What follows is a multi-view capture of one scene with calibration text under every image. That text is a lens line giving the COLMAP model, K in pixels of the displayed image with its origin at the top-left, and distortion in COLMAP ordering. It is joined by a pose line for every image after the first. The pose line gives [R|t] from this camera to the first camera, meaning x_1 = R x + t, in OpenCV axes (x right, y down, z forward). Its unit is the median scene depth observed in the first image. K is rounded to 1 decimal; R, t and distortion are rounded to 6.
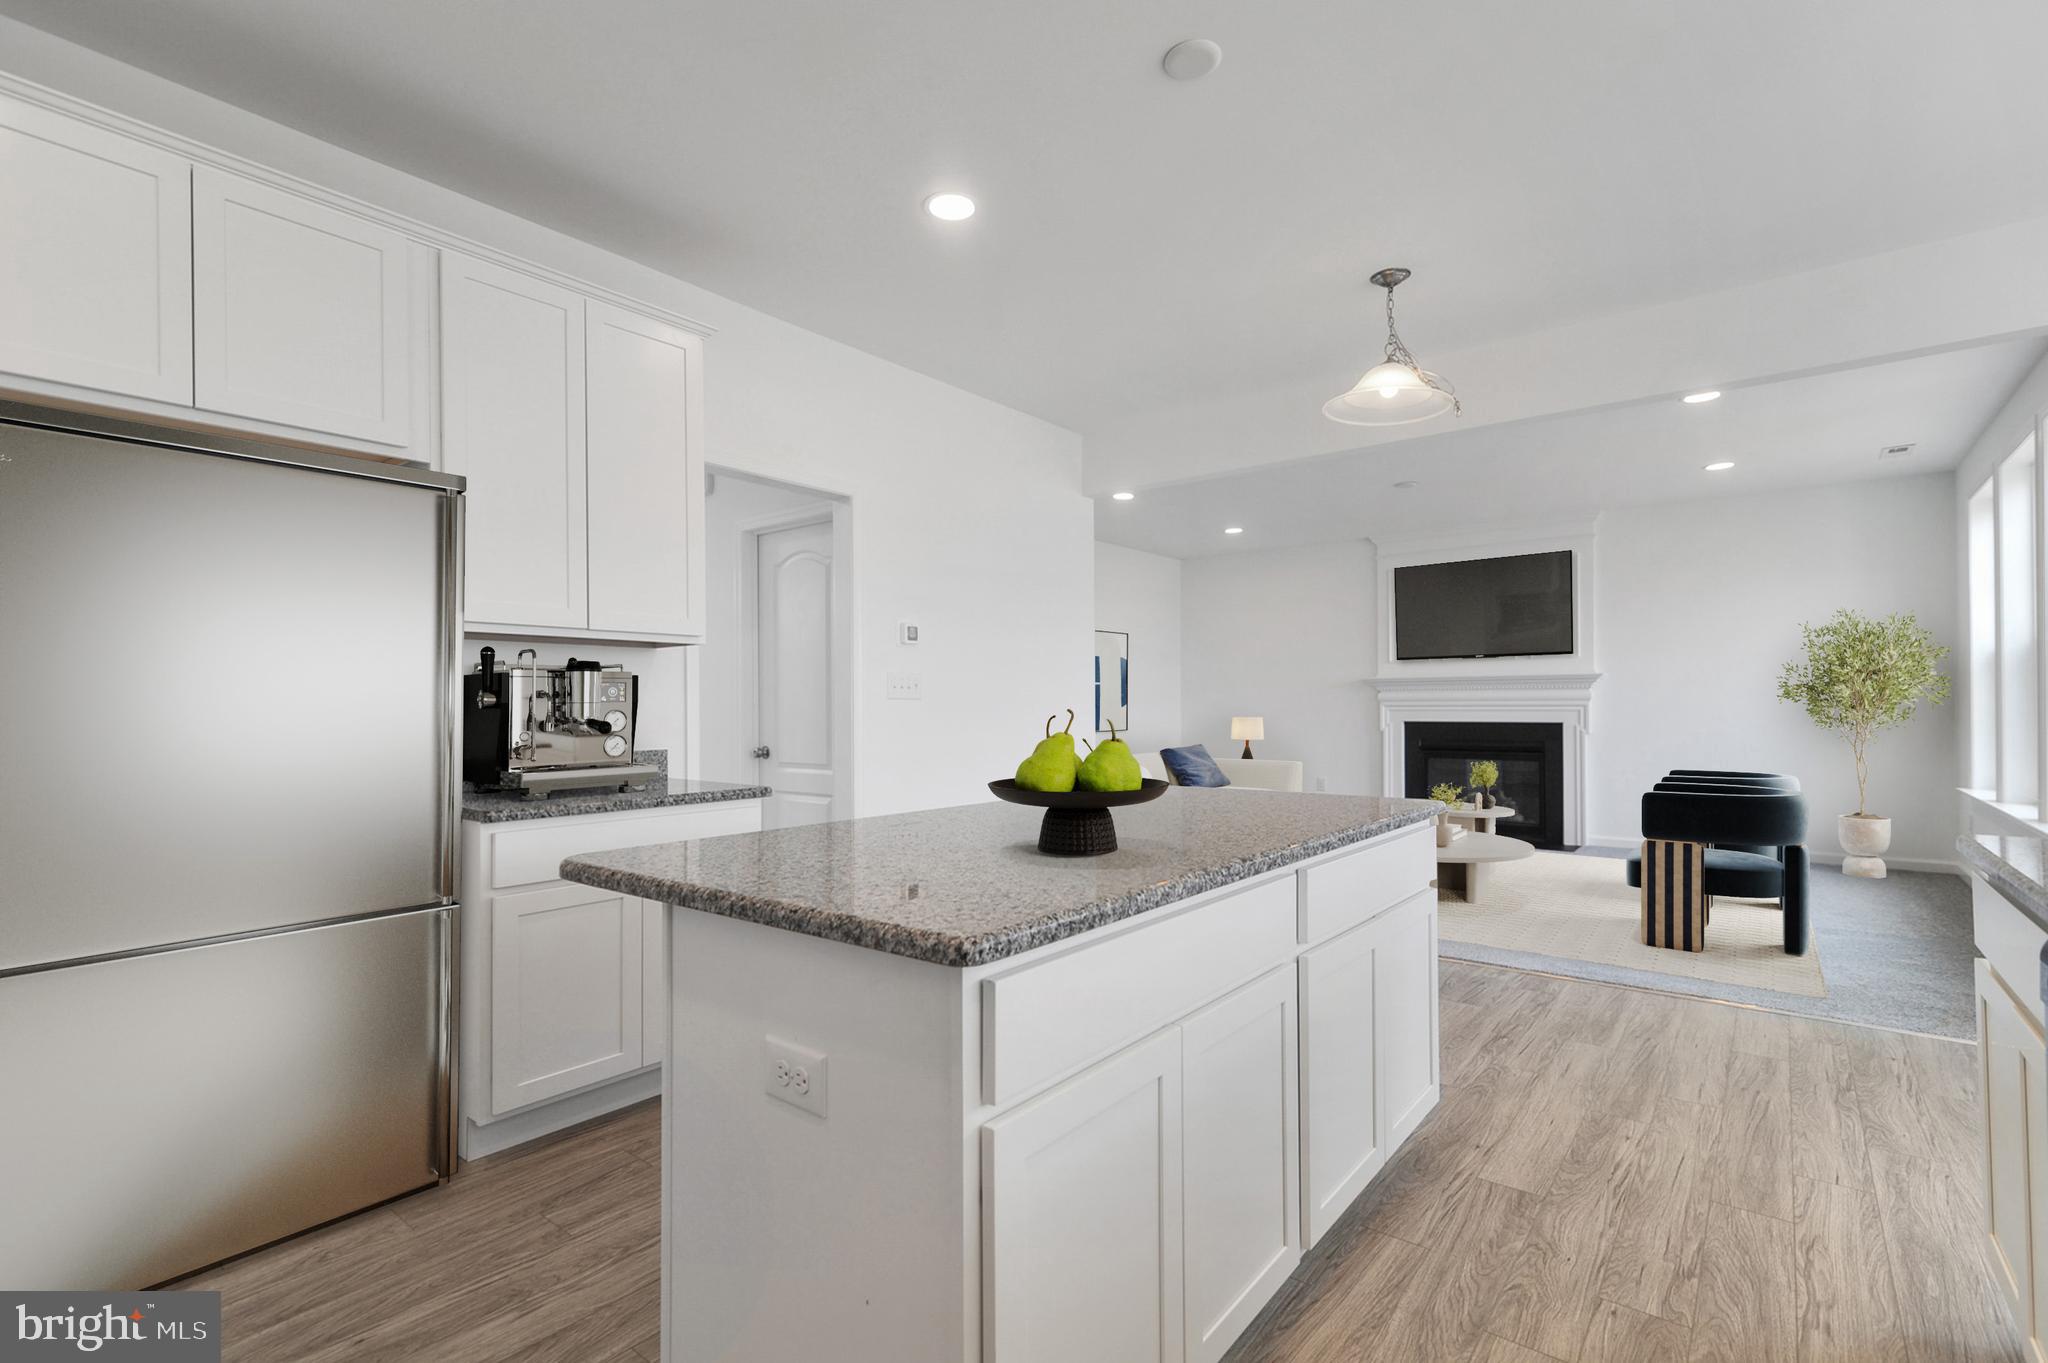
lens RADIAL K [[934.1, 0, 1014.4], [0, 934.1, 696.7], [0, 0, 1]] dist [0.001558, -0.000121]
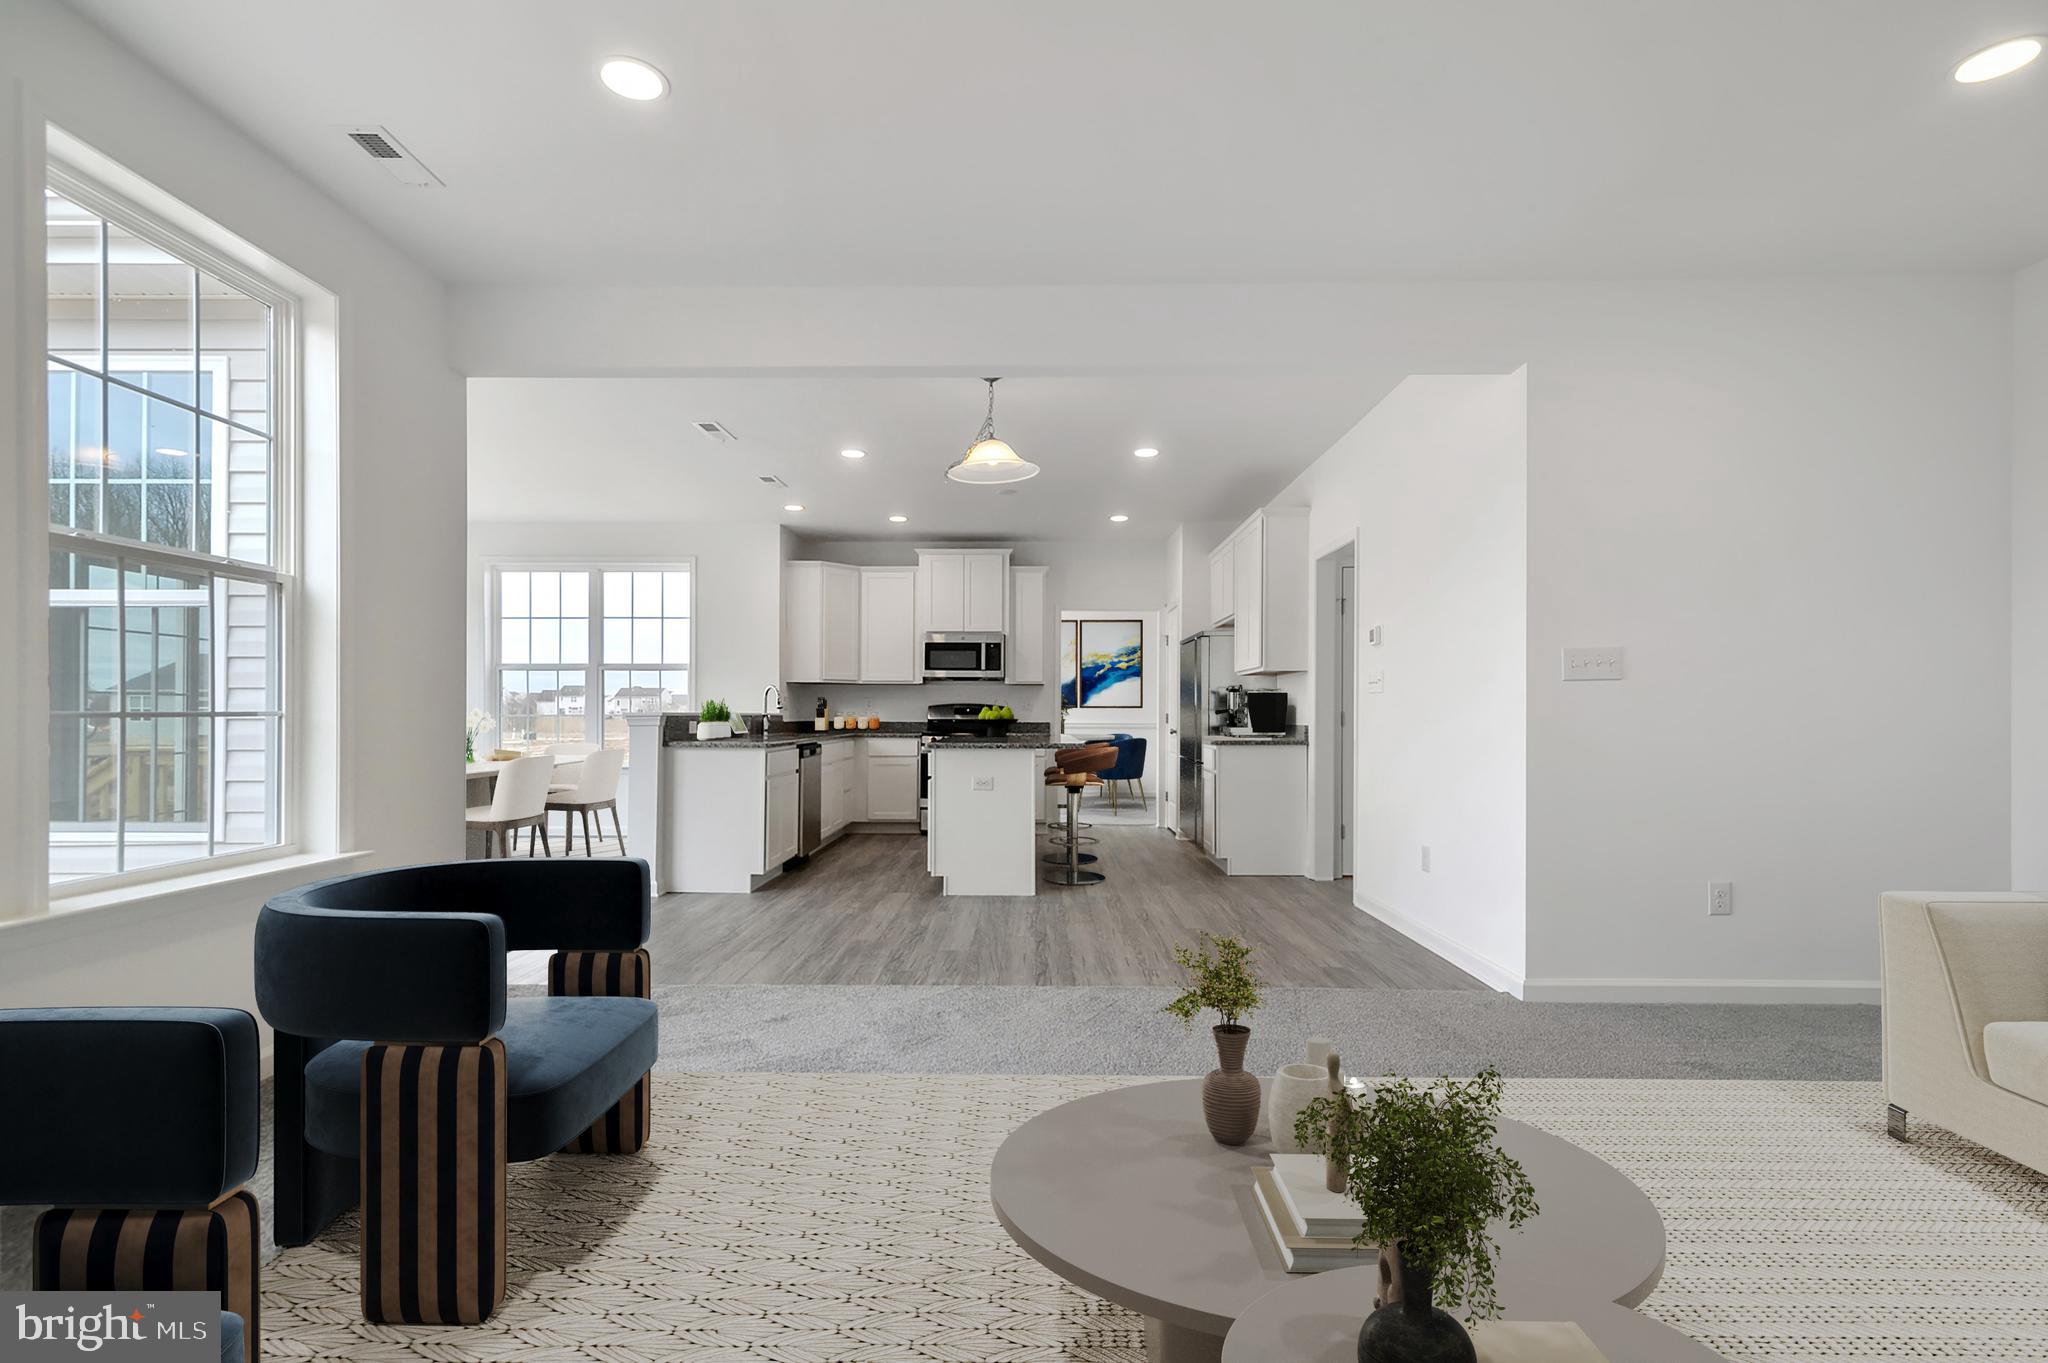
lens RADIAL K [[934.1, 0, 1010.9], [0, 934.1, 708.6], [0, 0, 1]] dist [0.001558, -0.000121]
pose [[-0.789510, -0.001846, -0.613735, 1.752948], [0.008232, 0.999874, -0.013598, 0.063807], [0.613683, -0.015788, -0.789395, 3.027341]]
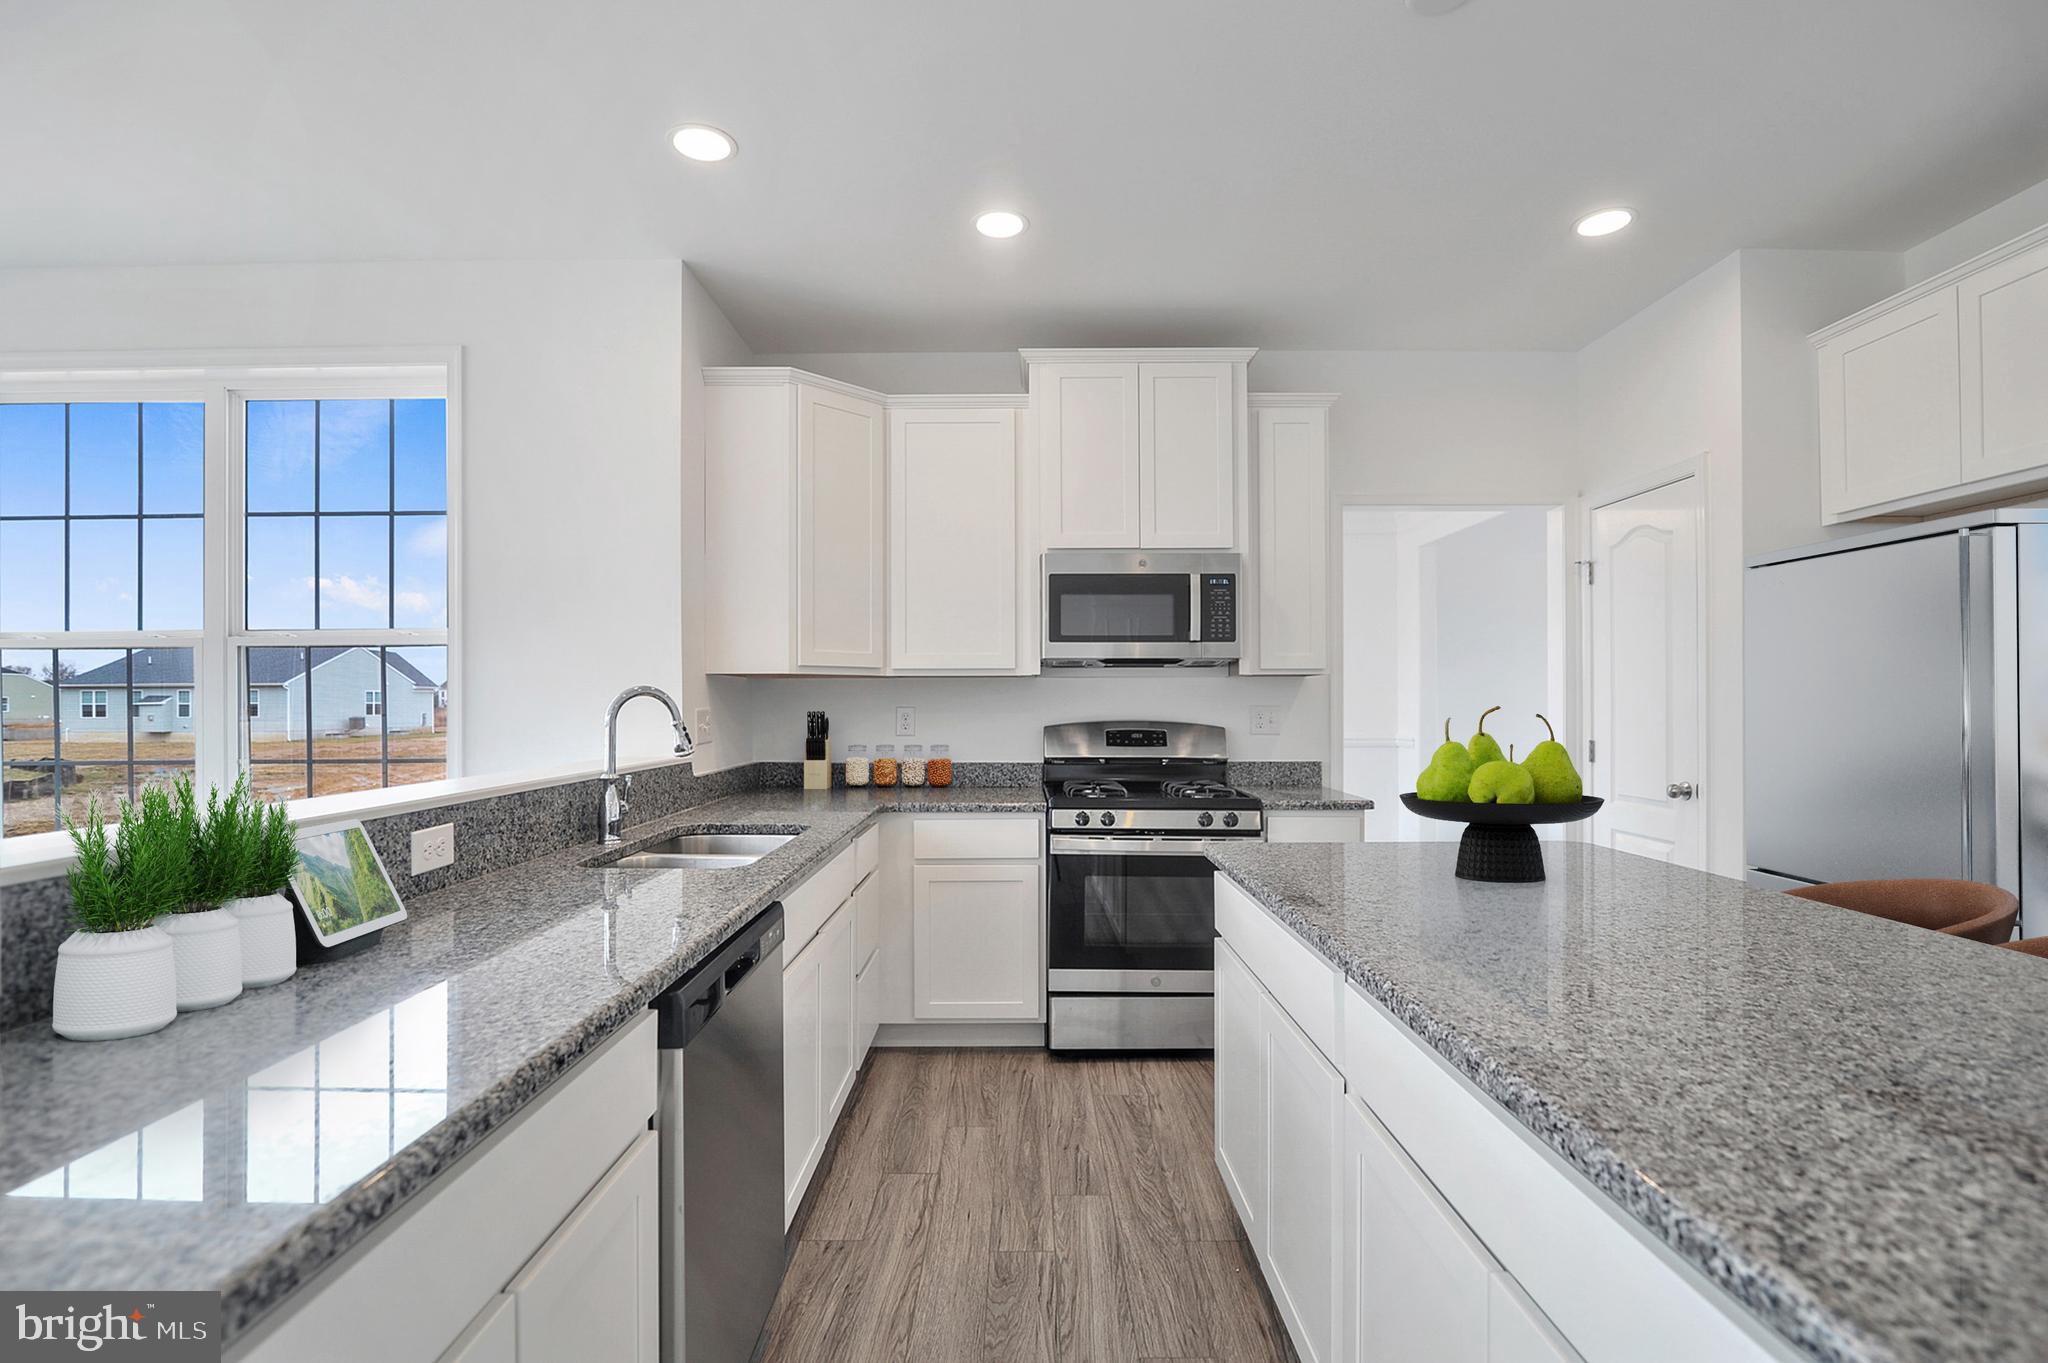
lens RADIAL K [[934.1, 0, 1017.4], [0, 934.1, 701.4], [0, 0, 1]] dist [0.001558, -0.000121]
pose [[-0.779166, 0.005045, -0.626797, 0.748142], [0.013860, 0.999862, -0.009182, -0.031249], [0.626664, -0.015842, -0.779129, 1.059912]]
